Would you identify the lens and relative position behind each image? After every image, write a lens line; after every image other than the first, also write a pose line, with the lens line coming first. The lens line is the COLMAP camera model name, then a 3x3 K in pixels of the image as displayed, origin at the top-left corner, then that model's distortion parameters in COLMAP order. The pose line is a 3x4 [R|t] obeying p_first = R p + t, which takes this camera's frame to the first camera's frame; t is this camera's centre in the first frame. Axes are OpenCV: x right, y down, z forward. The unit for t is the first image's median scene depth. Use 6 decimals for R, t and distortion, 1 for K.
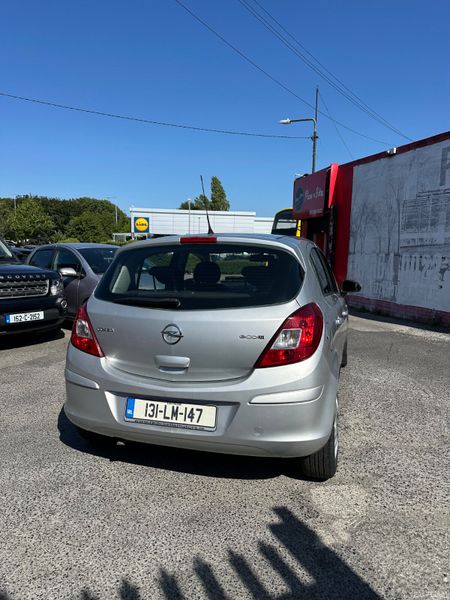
lens RADIAL K [[417.7, 0, 228.1], [0, 417.7, 298.0], [0, 0, 1]] dist [0.041370, -0.052545]
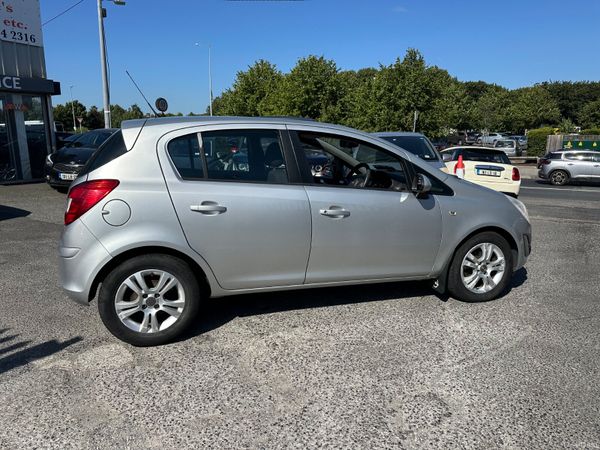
lens RADIAL K [[417.7, 0, 298.3], [0, 417.7, 223.7], [0, 0, 1]] dist [0.041370, -0.052545]
pose [[0.563384, 0.152011, -0.812090, 1.266685], [-0.086941, 0.988379, 0.124695, -0.049910], [0.821608, 0.000353, 0.570053, 0.704991]]
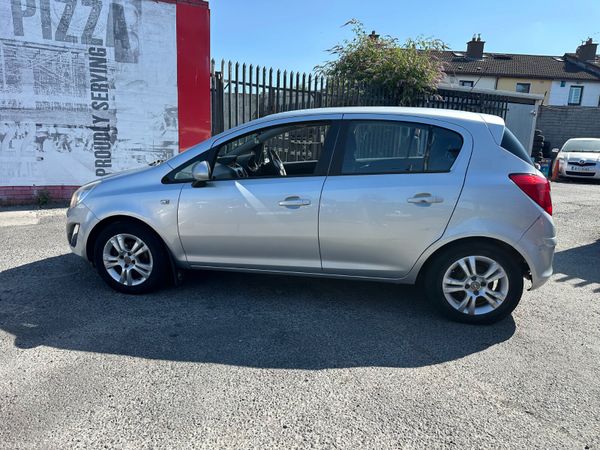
lens RADIAL K [[417.7, 0, 293.9], [0, 417.7, 228.4], [0, 0, 1]] dist [0.041370, -0.052545]
pose [[-0.109875, -0.229384, 0.967115, -1.340983], [0.076061, 0.968212, 0.238286, -0.166407], [-0.991031, 0.099742, -0.088935, 1.734292]]
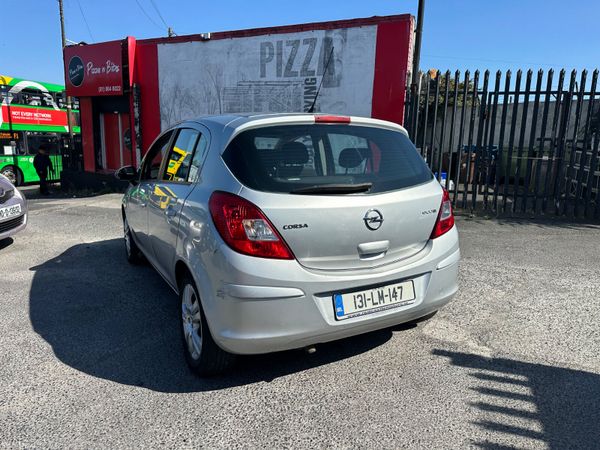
lens RADIAL K [[417.7, 0, 298.8], [0, 417.7, 229.9], [0, 0, 1]] dist [0.041370, -0.052545]
pose [[0.698530, -0.141270, 0.701497, -0.809242], [0.066035, 0.988862, 0.133385, -0.024796], [-0.712527, -0.046850, 0.700079, 0.388358]]
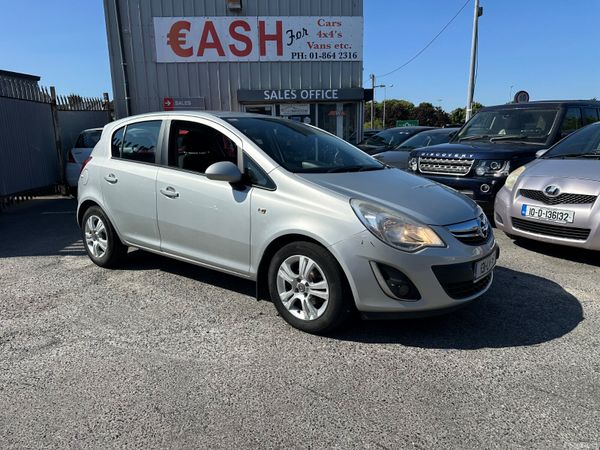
lens RADIAL K [[417.7, 0, 299.6], [0, 417.7, 231.4], [0, 0, 1]] dist [0.041370, -0.052545]
pose [[-0.345620, 0.187500, -0.919451, 1.454194], [-0.095042, 0.967801, 0.233085, -0.167553], [0.933549, 0.167945, -0.316670, 2.223245]]
